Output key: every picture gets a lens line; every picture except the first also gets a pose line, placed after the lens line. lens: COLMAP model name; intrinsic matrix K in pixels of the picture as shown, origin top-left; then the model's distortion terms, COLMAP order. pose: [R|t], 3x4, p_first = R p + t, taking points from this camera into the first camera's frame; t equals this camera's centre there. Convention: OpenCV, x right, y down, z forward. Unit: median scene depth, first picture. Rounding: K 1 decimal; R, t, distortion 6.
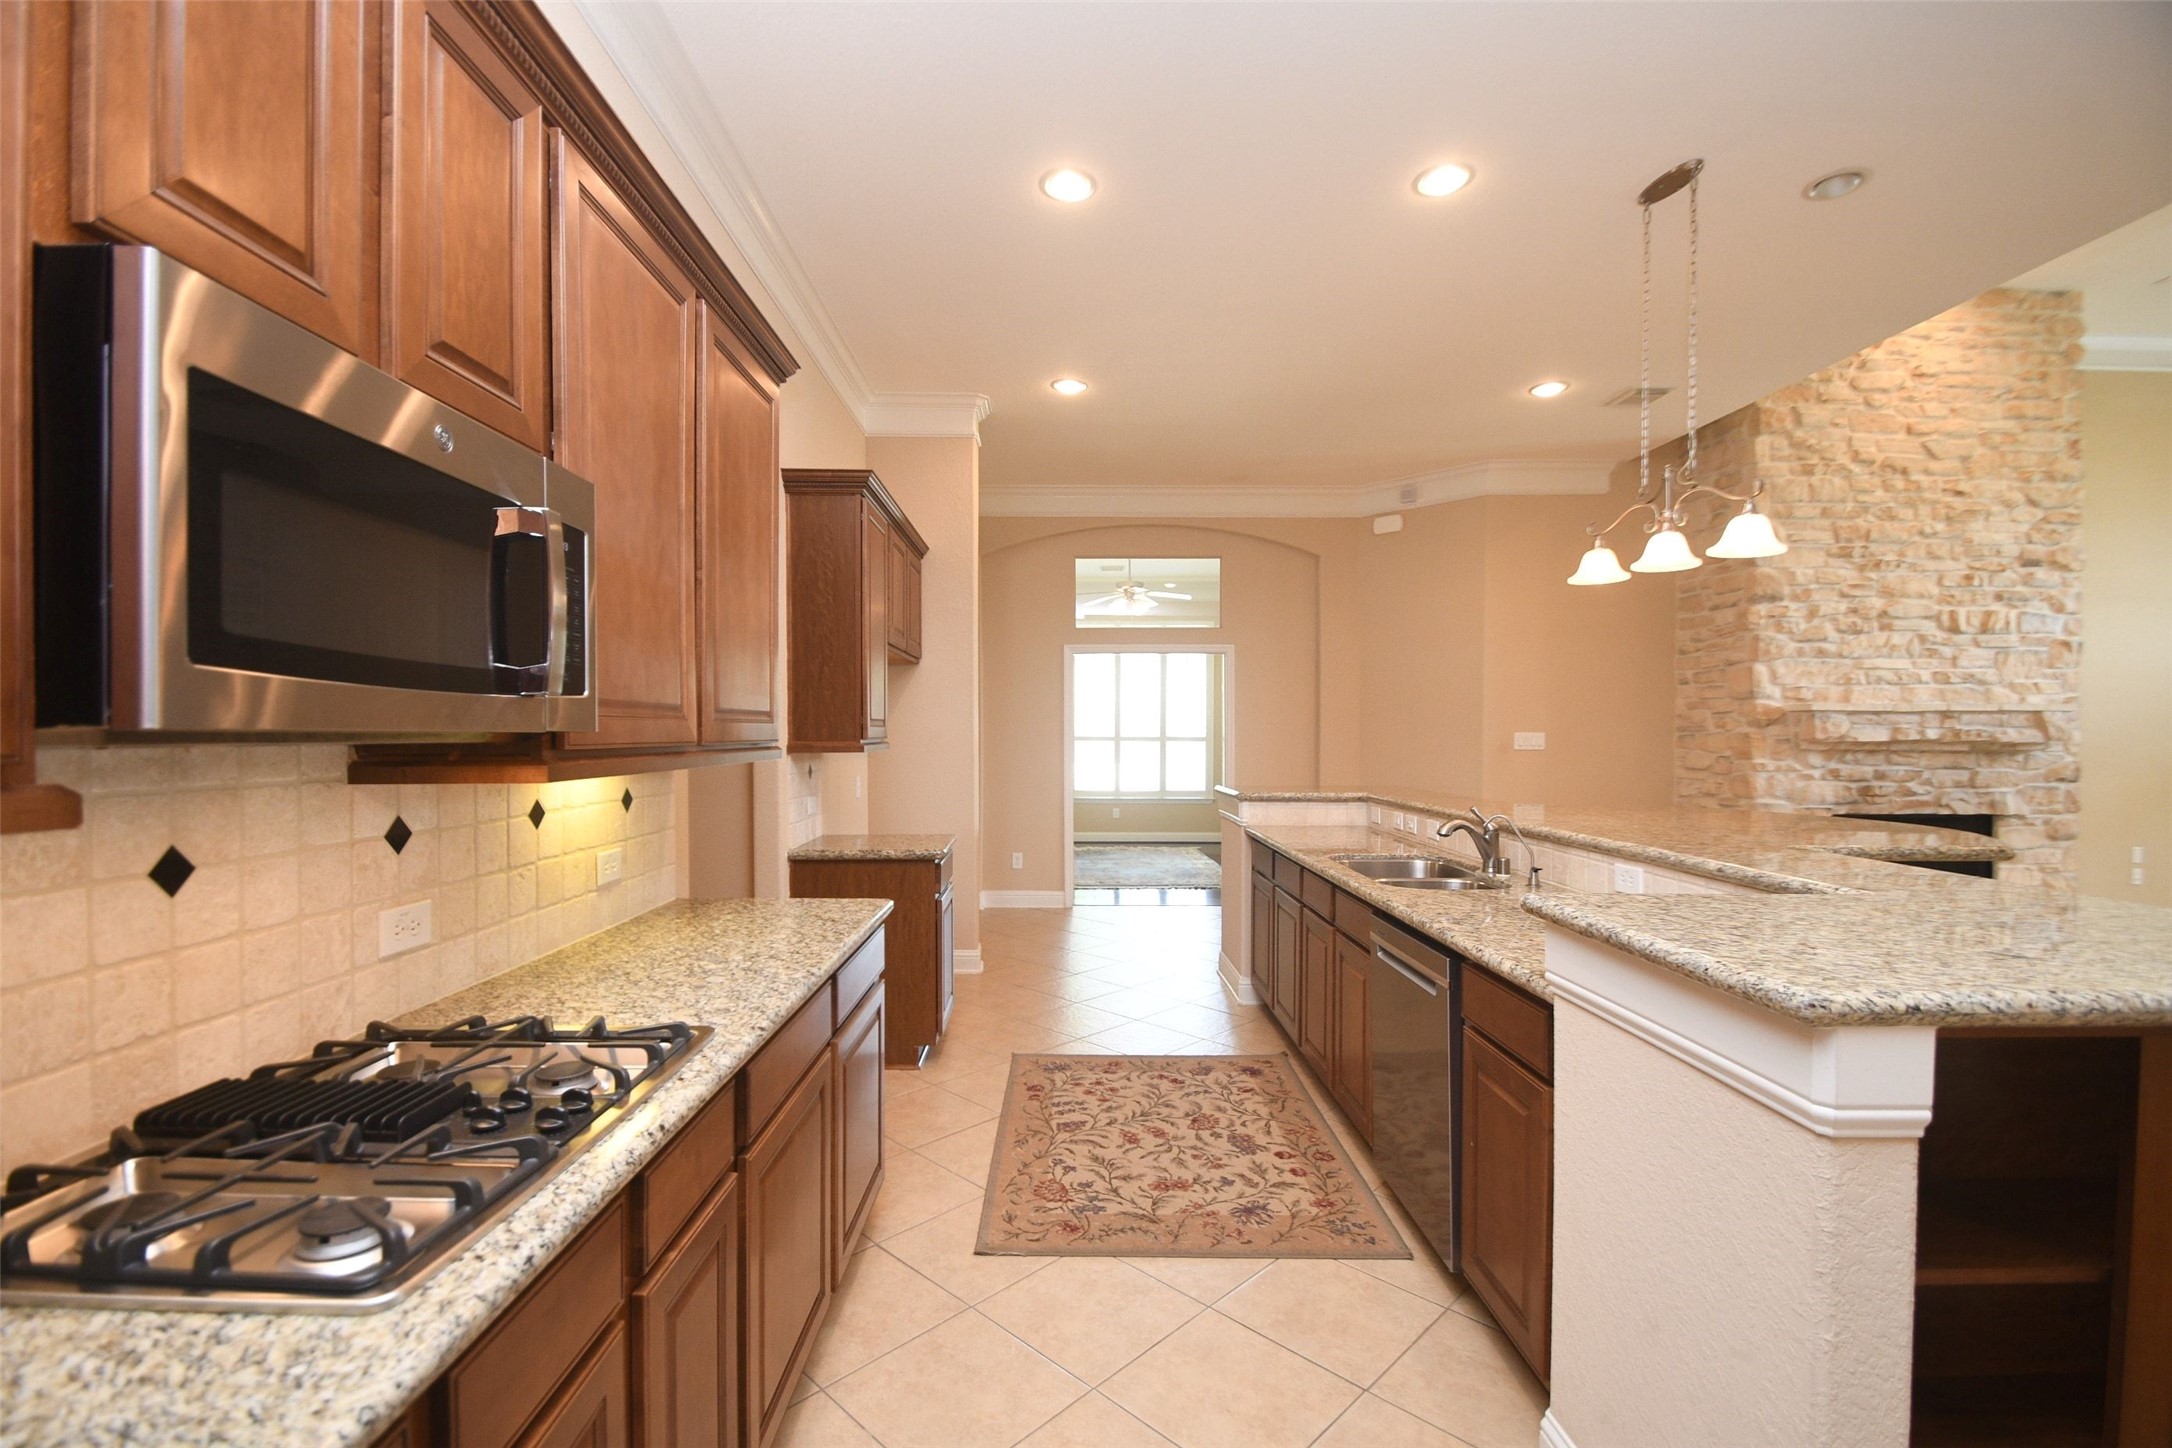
lens RADIAL K [[978.1, 0, 1084.9], [0, 978.1, 740.4], [0, 0, 1]] dist [0.003581, 0.000118]
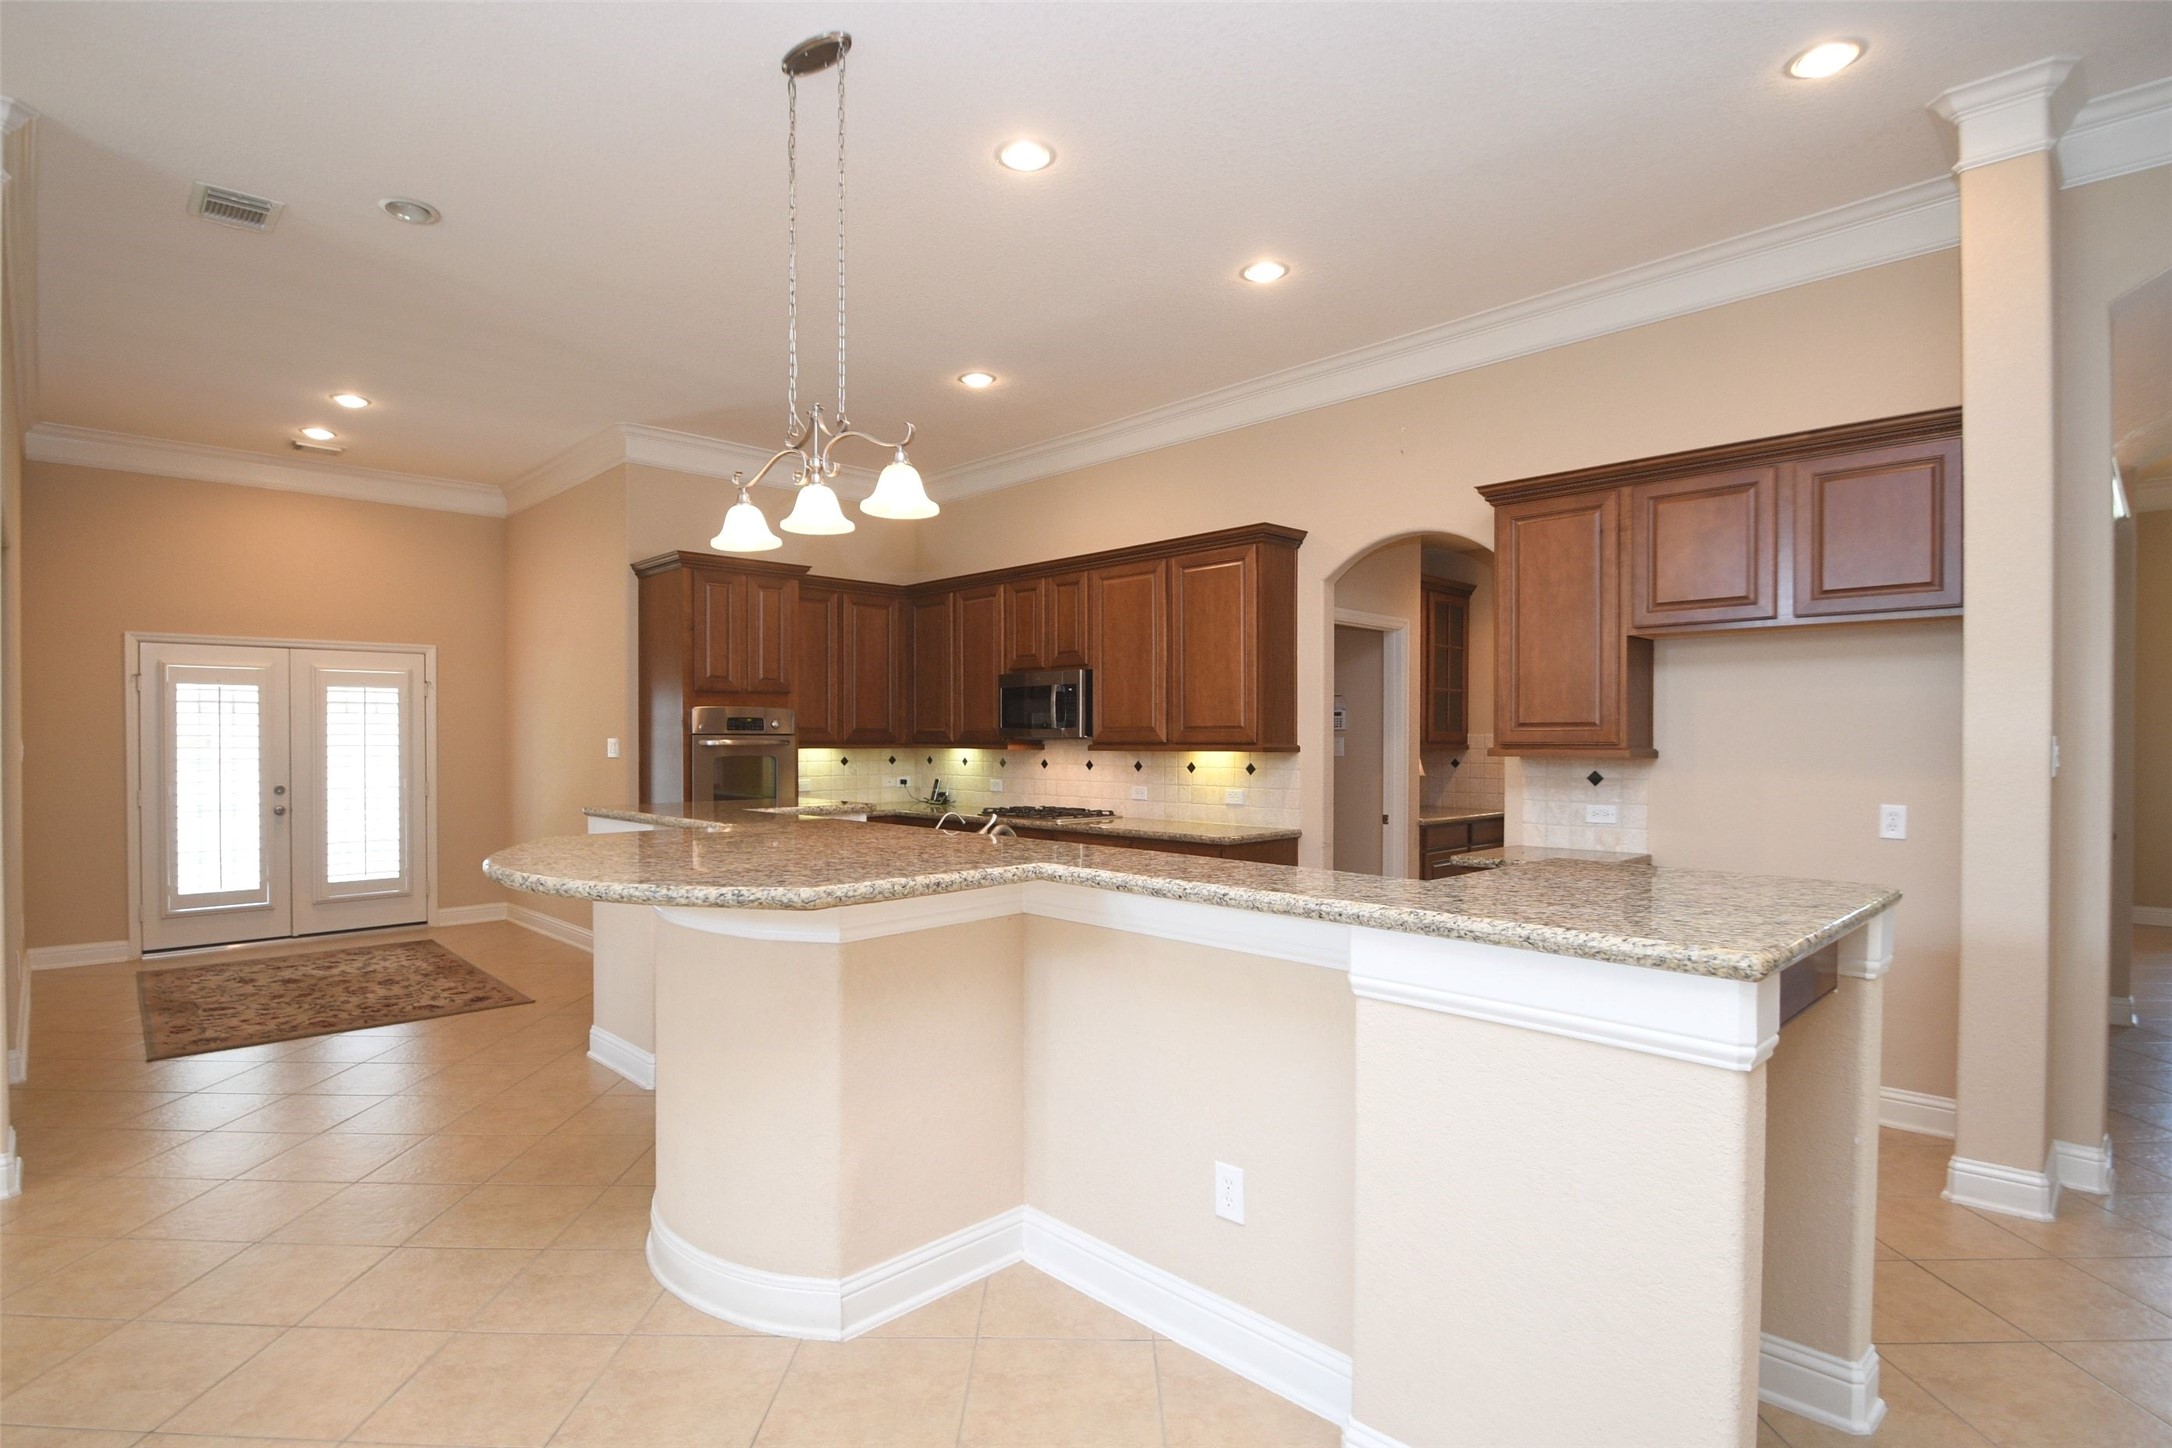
lens RADIAL K [[978.1, 0, 1084.9], [0, 978.1, 740.4], [0, 0, 1]] dist [0.003581, 0.000118]
pose [[-0.712944, -0.004361, -0.701208, 2.265803], [-0.011016, 0.999927, 0.004981, -0.016163], [0.701135, 0.011276, -0.712940, 3.950731]]
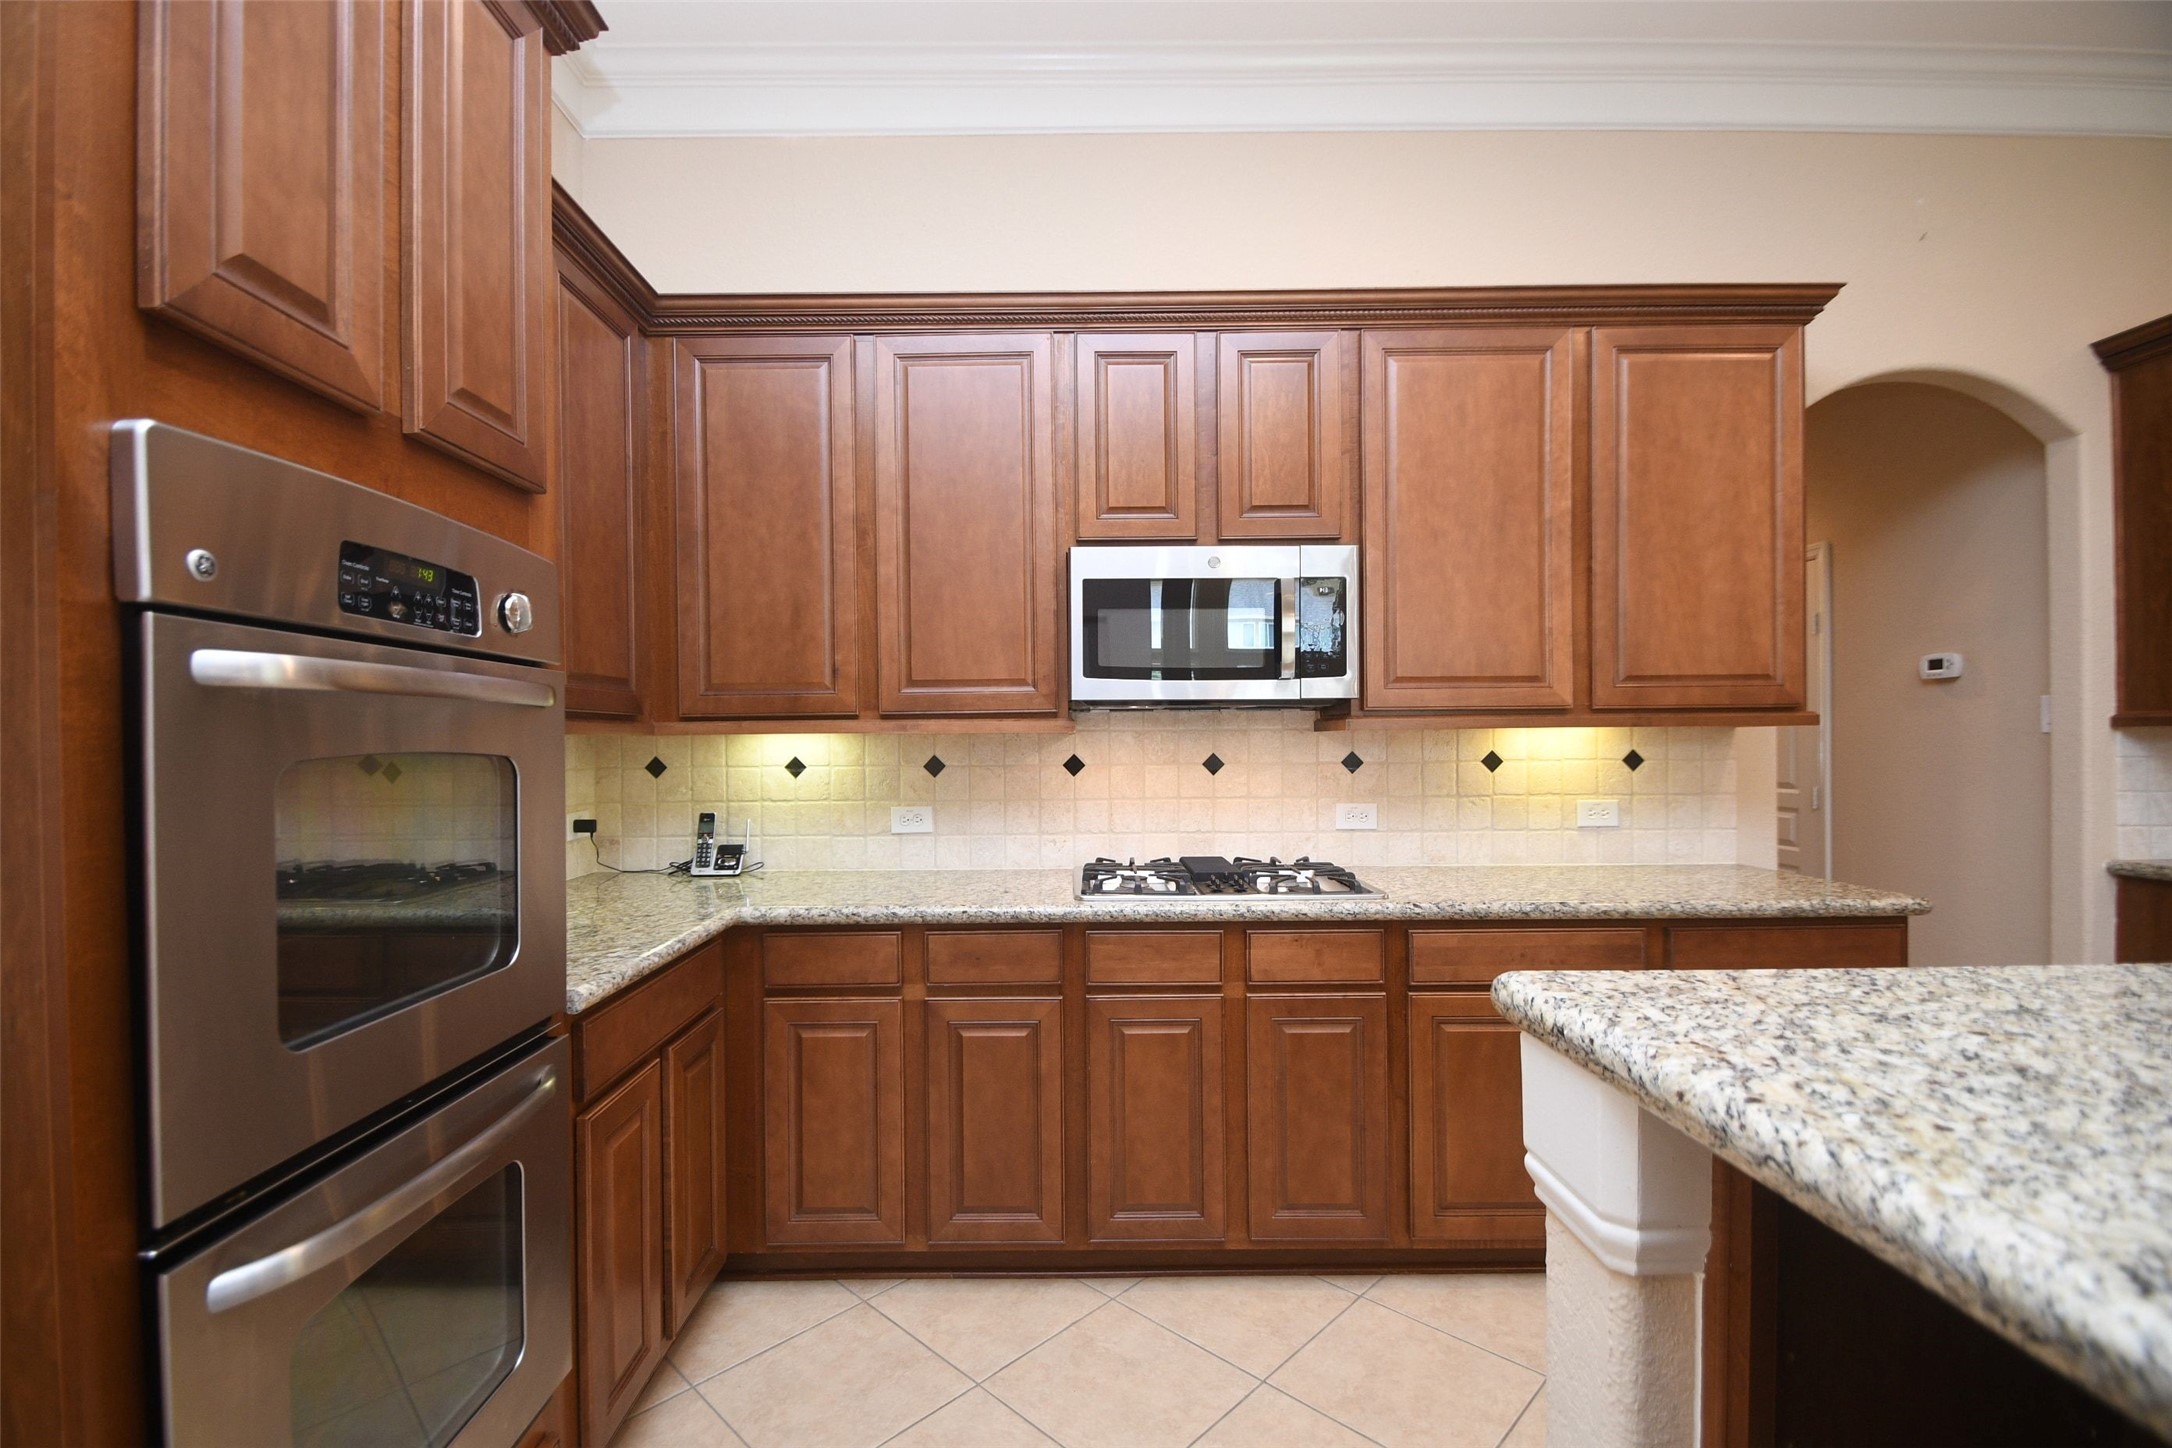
lens RADIAL K [[978.1, 0, 1084.9], [0, 978.1, 740.4], [0, 0, 1]] dist [0.003581, 0.000118]
pose [[0.002029, -0.008007, -0.999966, 1.222032], [-0.001553, 0.999967, -0.008010, 0.082544], [0.999997, 0.001569, 0.002016, 0.592176]]
